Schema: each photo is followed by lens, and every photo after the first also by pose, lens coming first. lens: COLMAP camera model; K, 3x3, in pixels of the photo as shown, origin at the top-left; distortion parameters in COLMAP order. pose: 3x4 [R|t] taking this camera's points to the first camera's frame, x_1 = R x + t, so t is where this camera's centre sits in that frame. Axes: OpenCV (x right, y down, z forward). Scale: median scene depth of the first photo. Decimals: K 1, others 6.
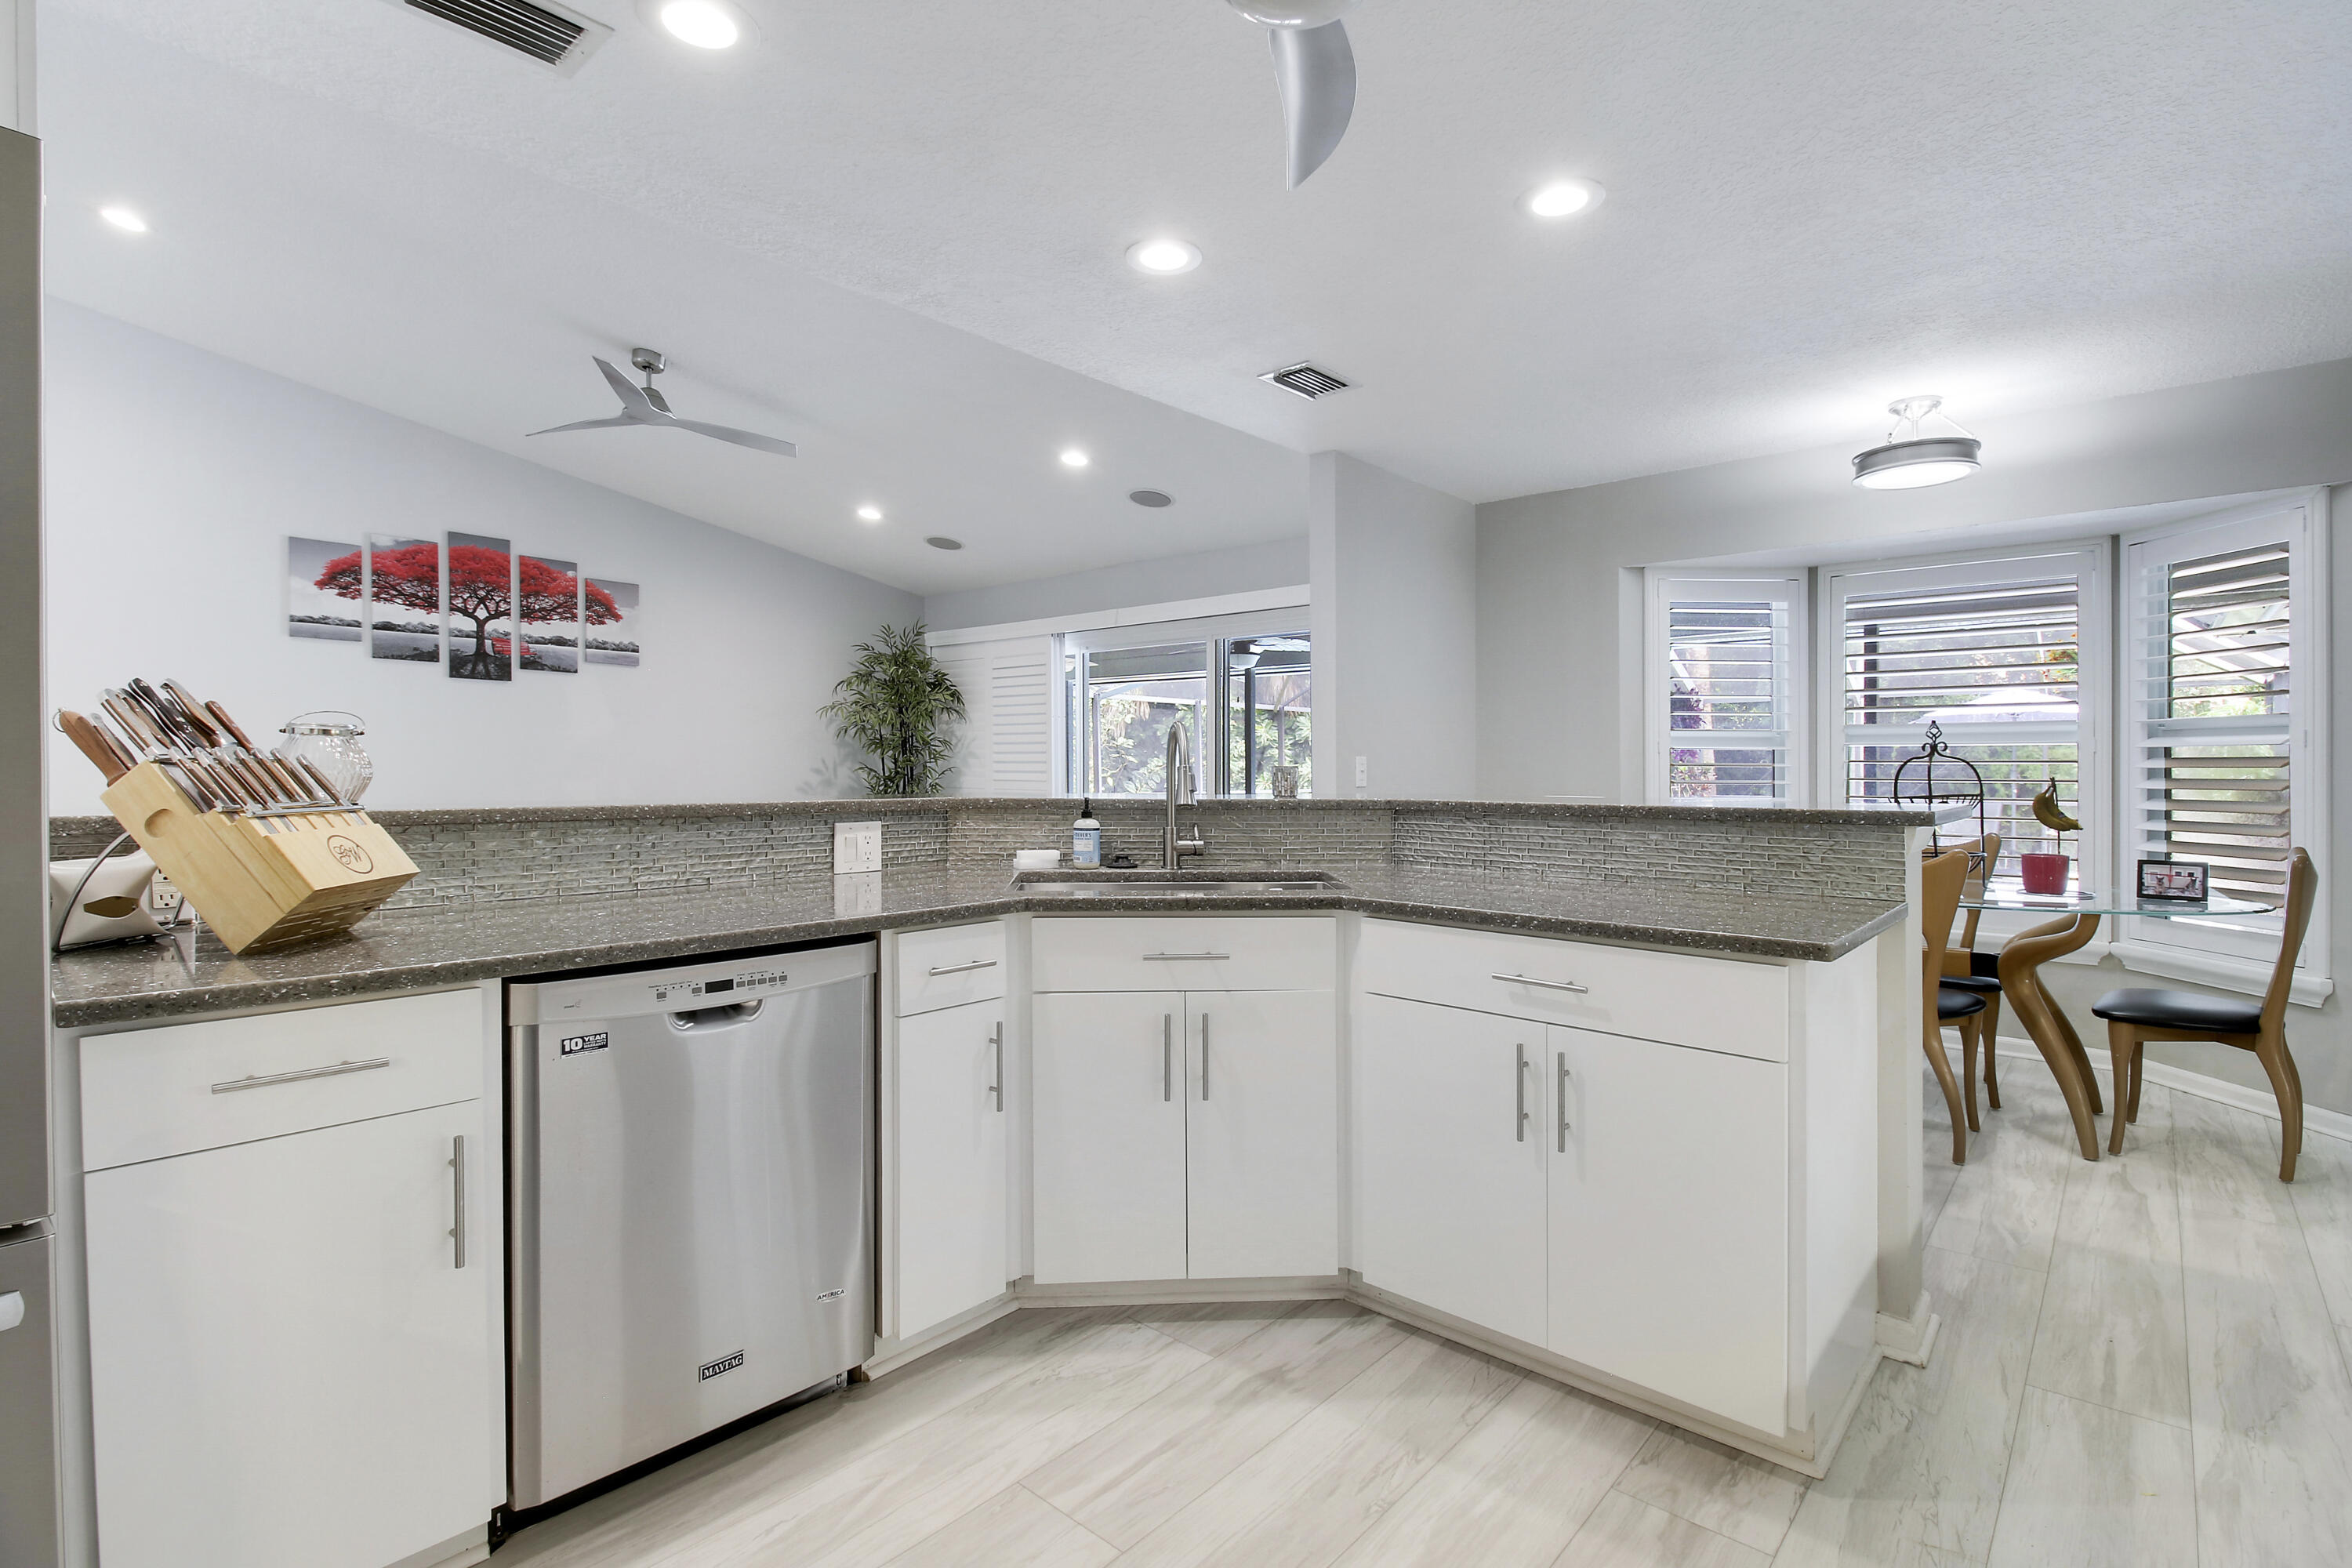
lens RADIAL K [[1094.1, 0, 1209.8], [0, 1094.1, 811.7], [0, 0, 1]] dist [-0.001399, -0.013116]
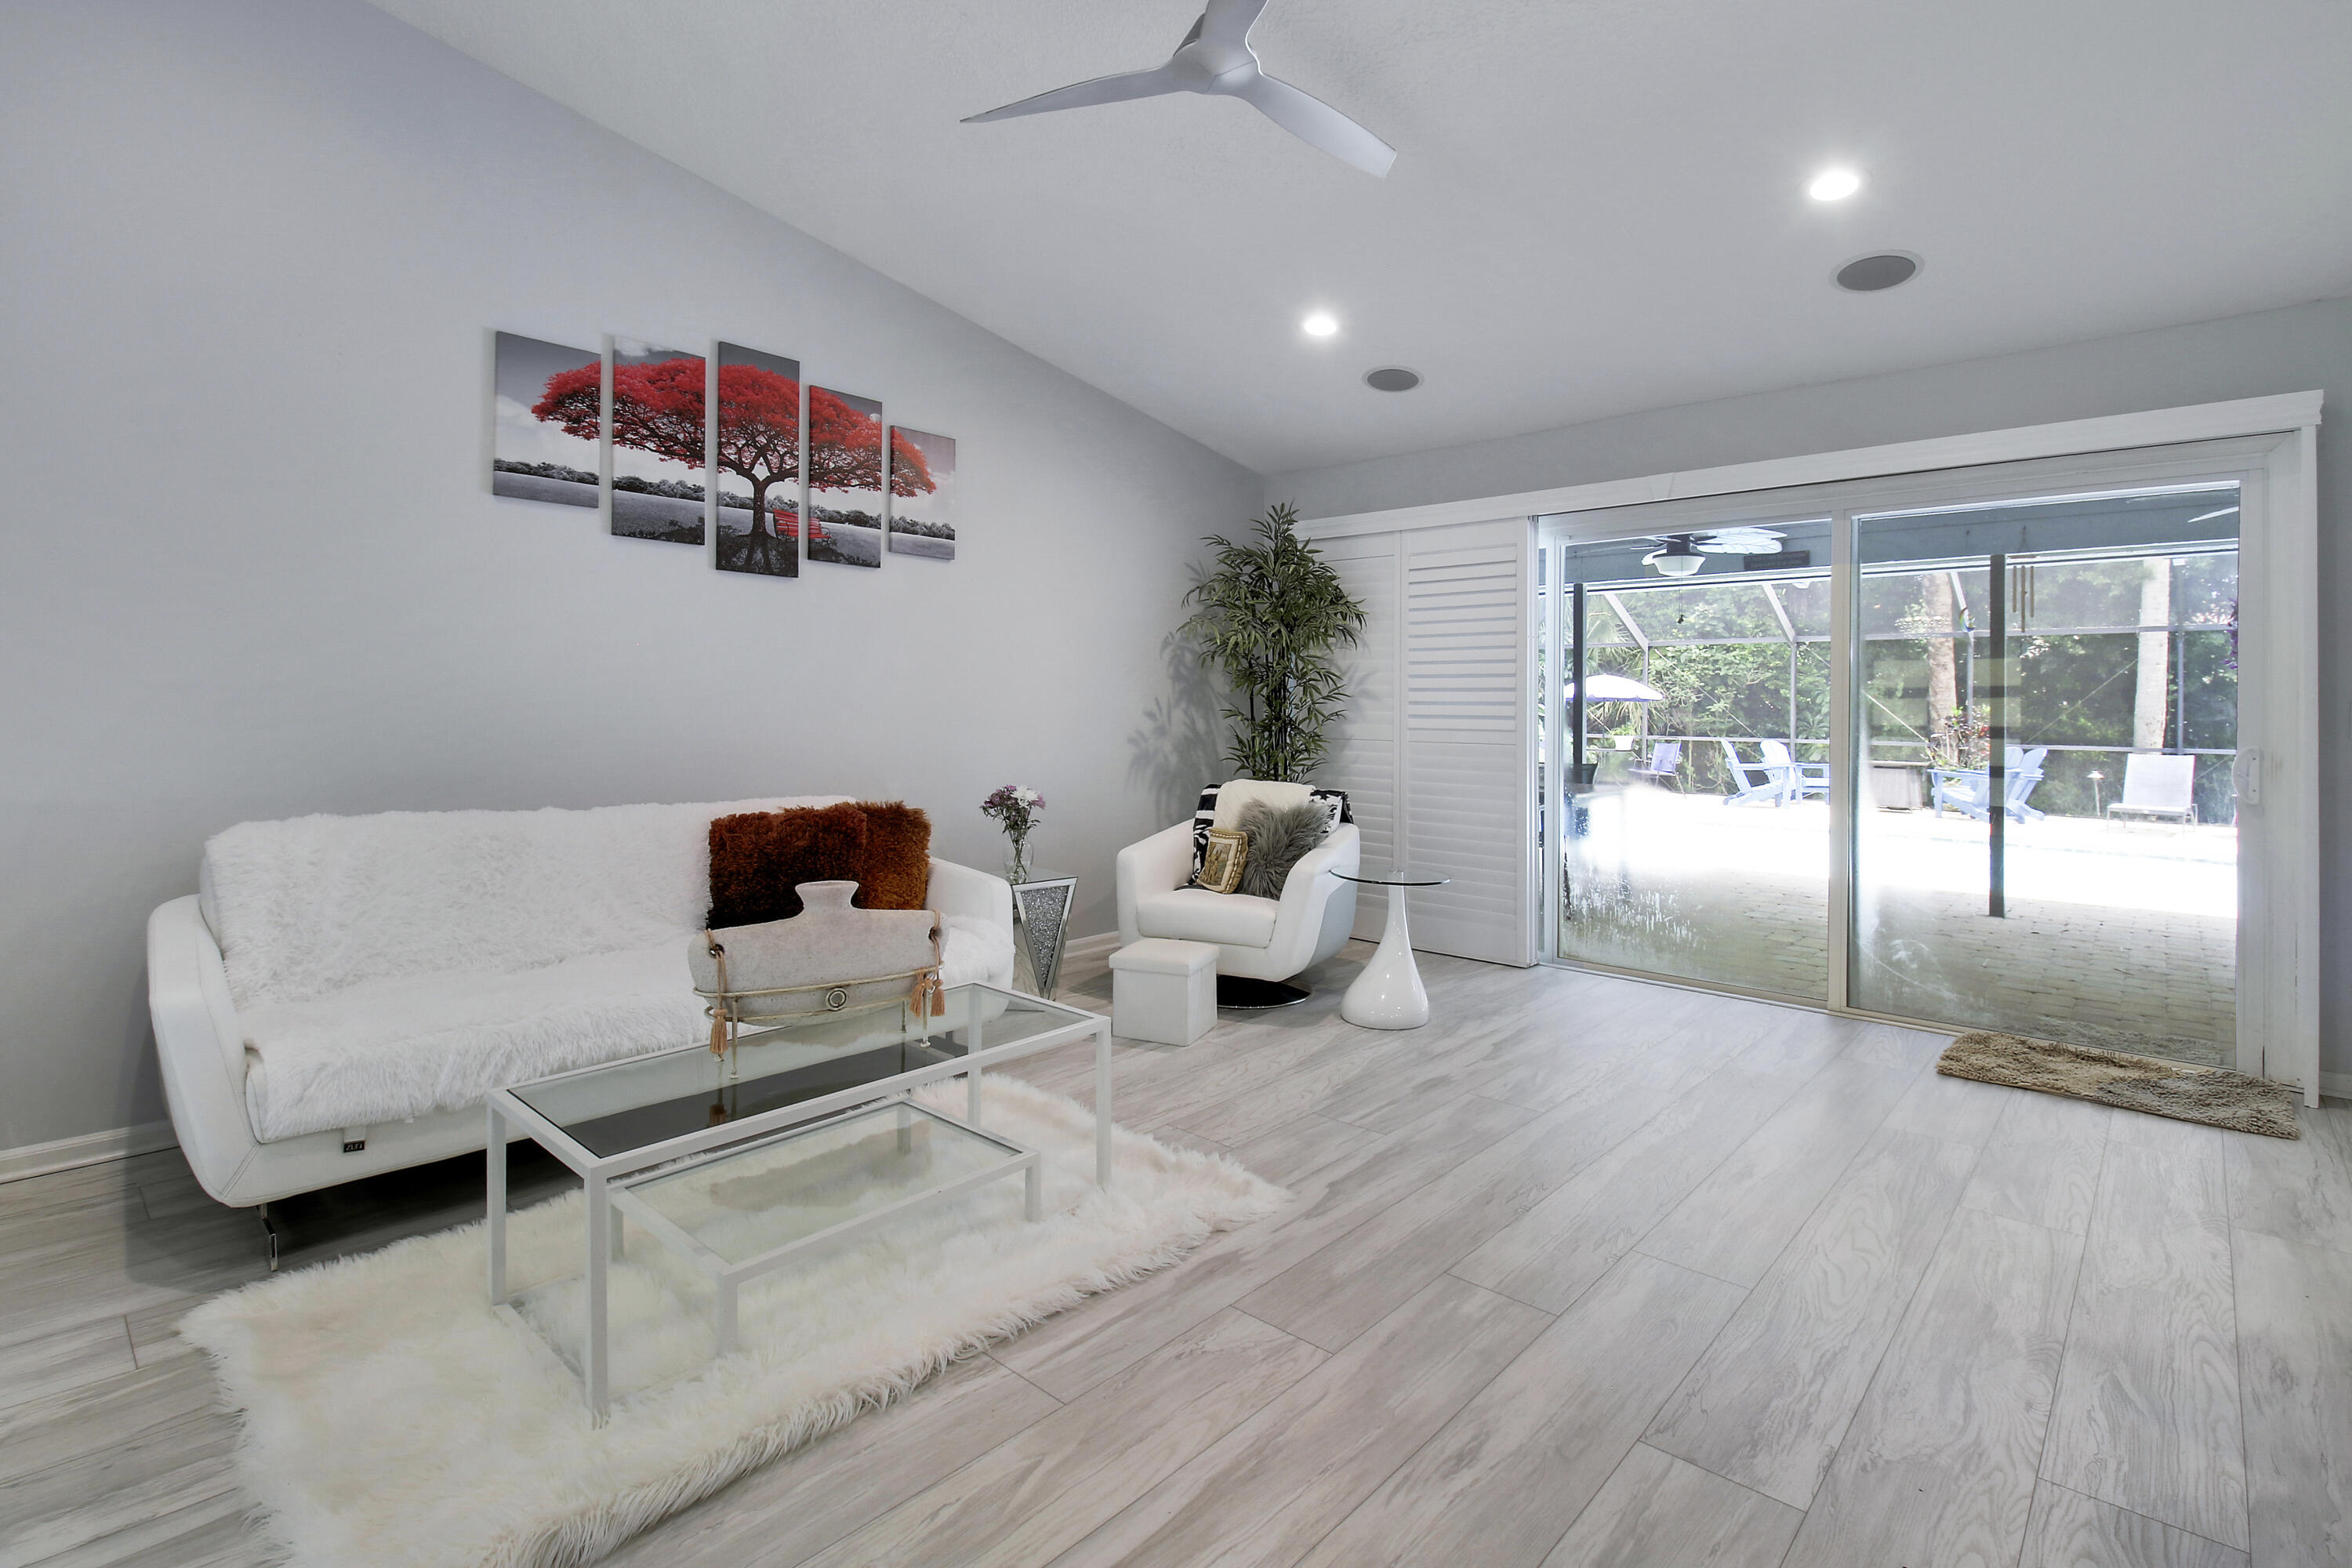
lens RADIAL K [[1105.2, 0, 1173.6], [0, 1105.2, 725.8], [0, 0, 1]] dist [0.001835, -0.009368]
pose [[0.999415, 0.003015, -0.034054, -0.403050], [-0.003741, 0.999767, -0.021252, -0.018545], [0.033982, 0.021367, 0.999194, 0.359821]]
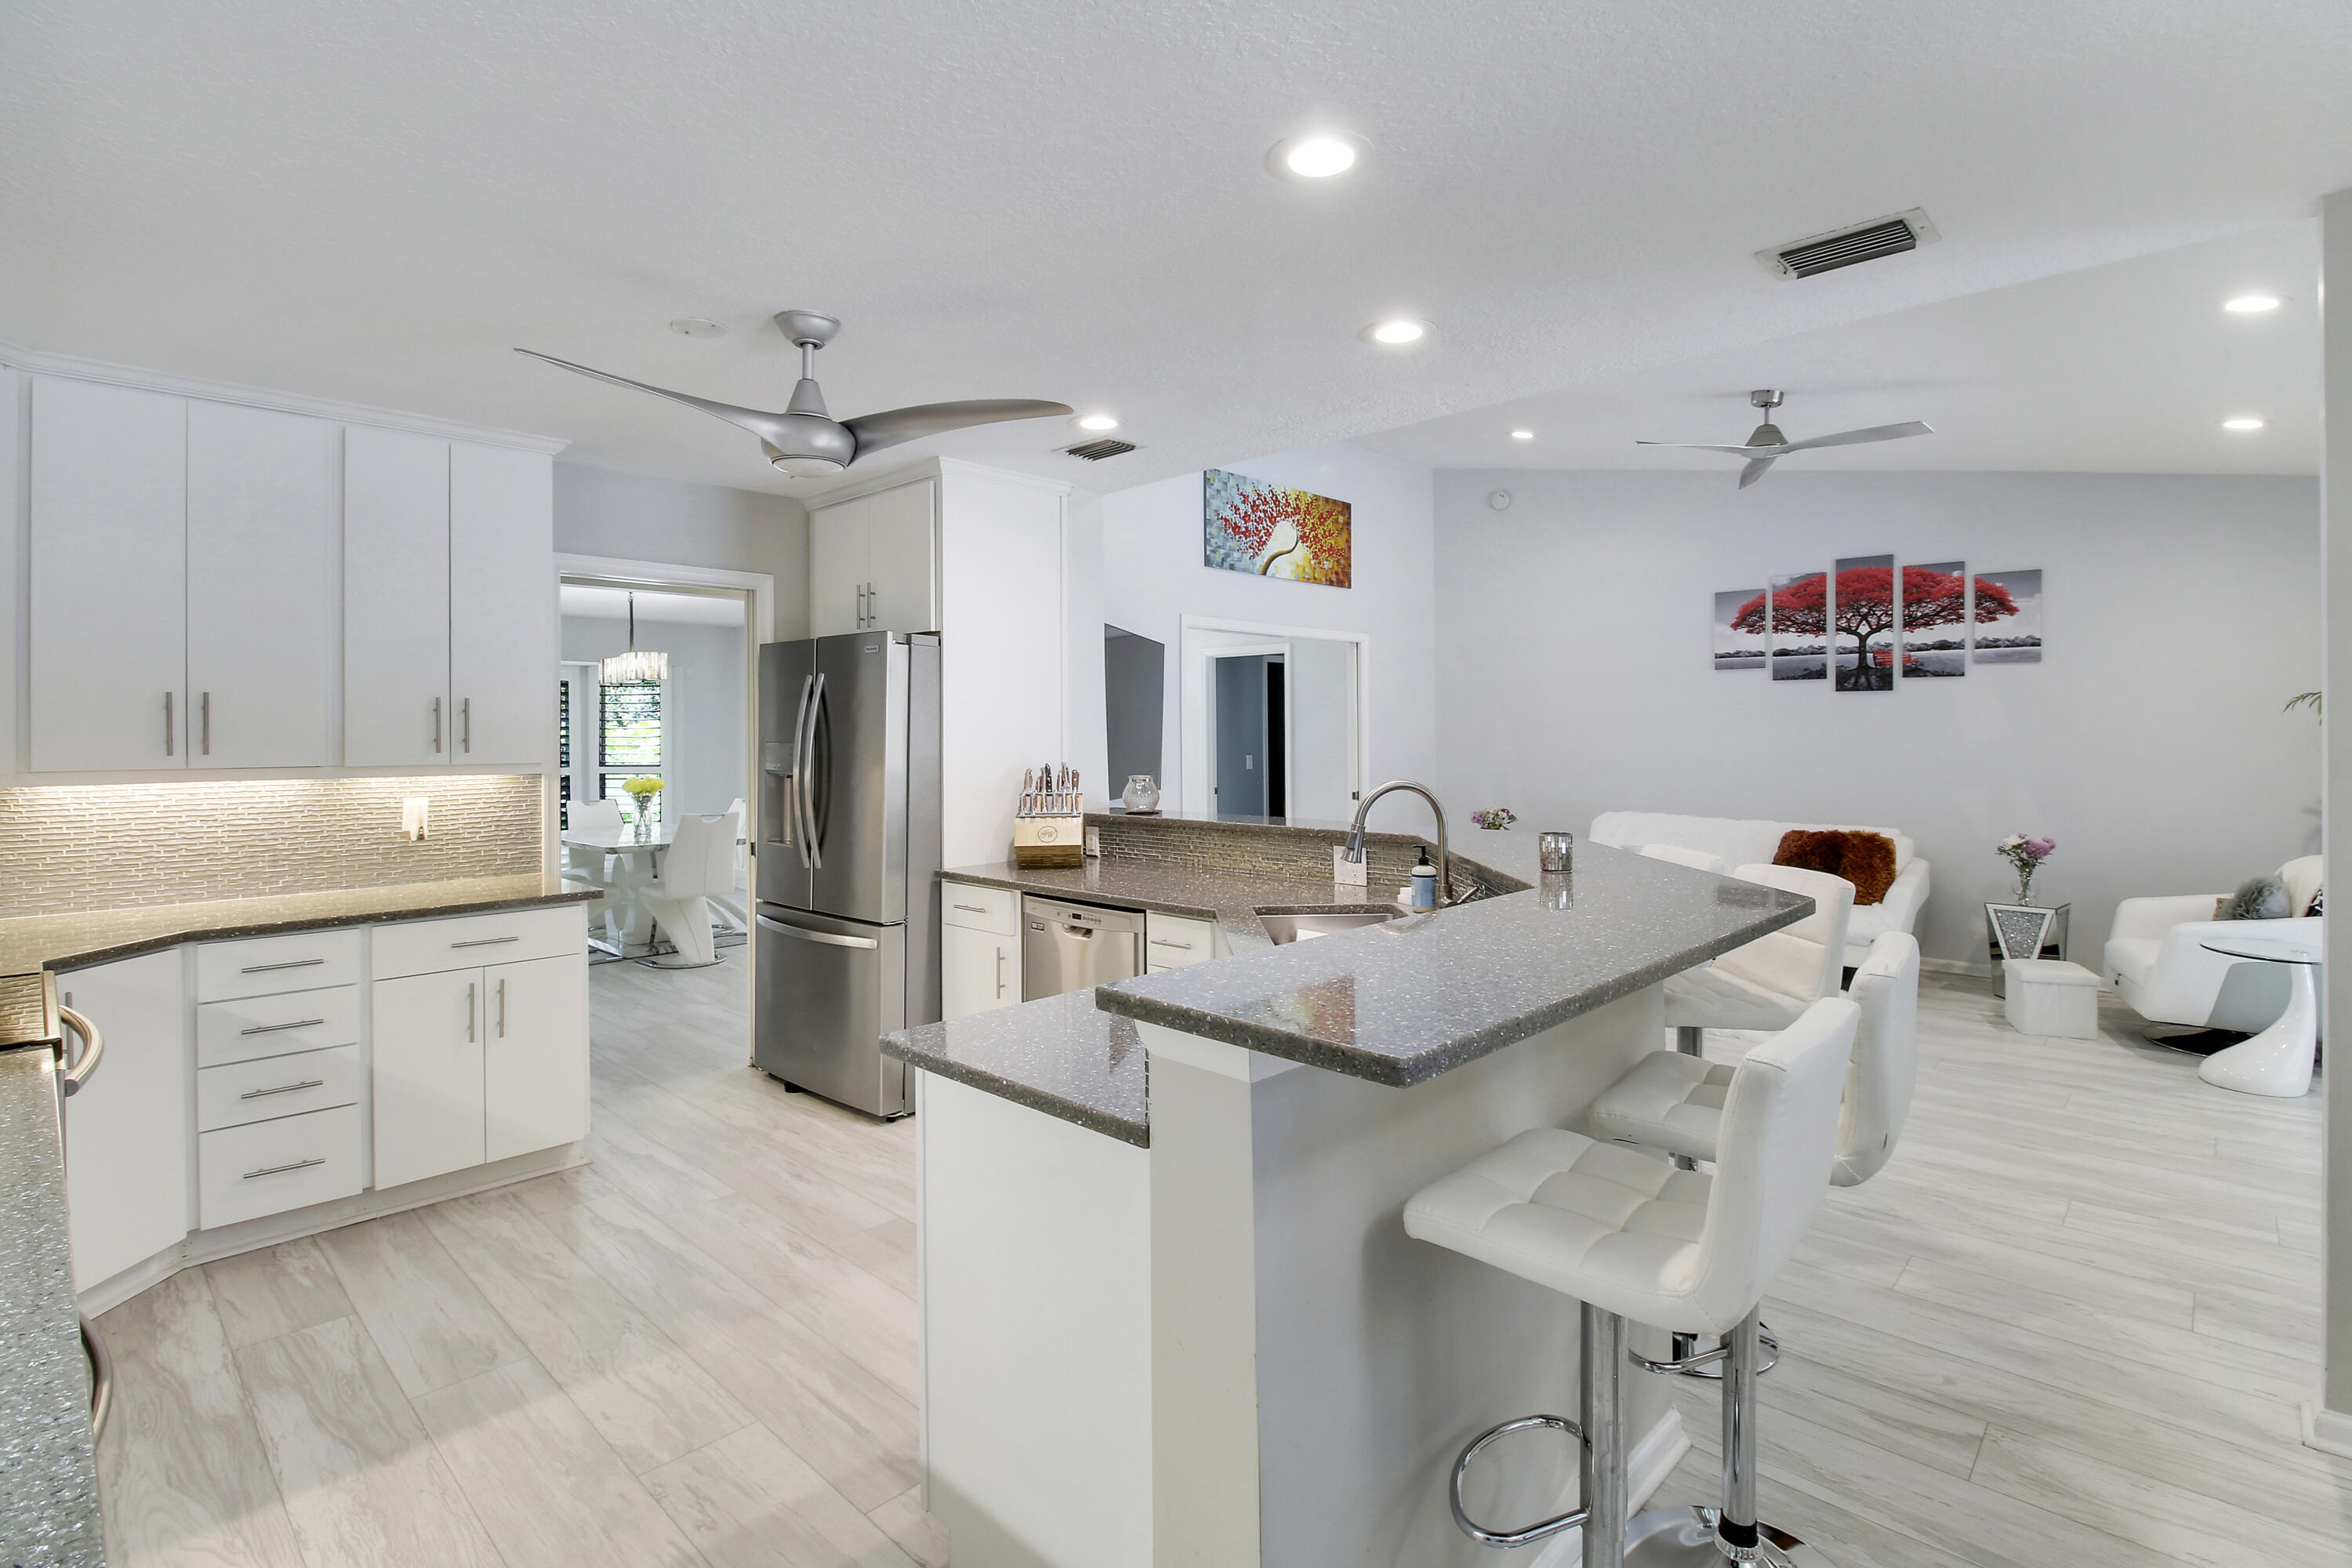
lens RADIAL K [[1105.2, 0, 1173.6], [0, 1105.2, 725.8], [0, 0, 1]] dist [0.001835, -0.009368]
pose [[-0.050324, -0.014422, -0.998629, 0.445064], [-0.032232, 0.999398, -0.012809, -0.052039], [0.998213, 0.031543, -0.050758, 0.385052]]
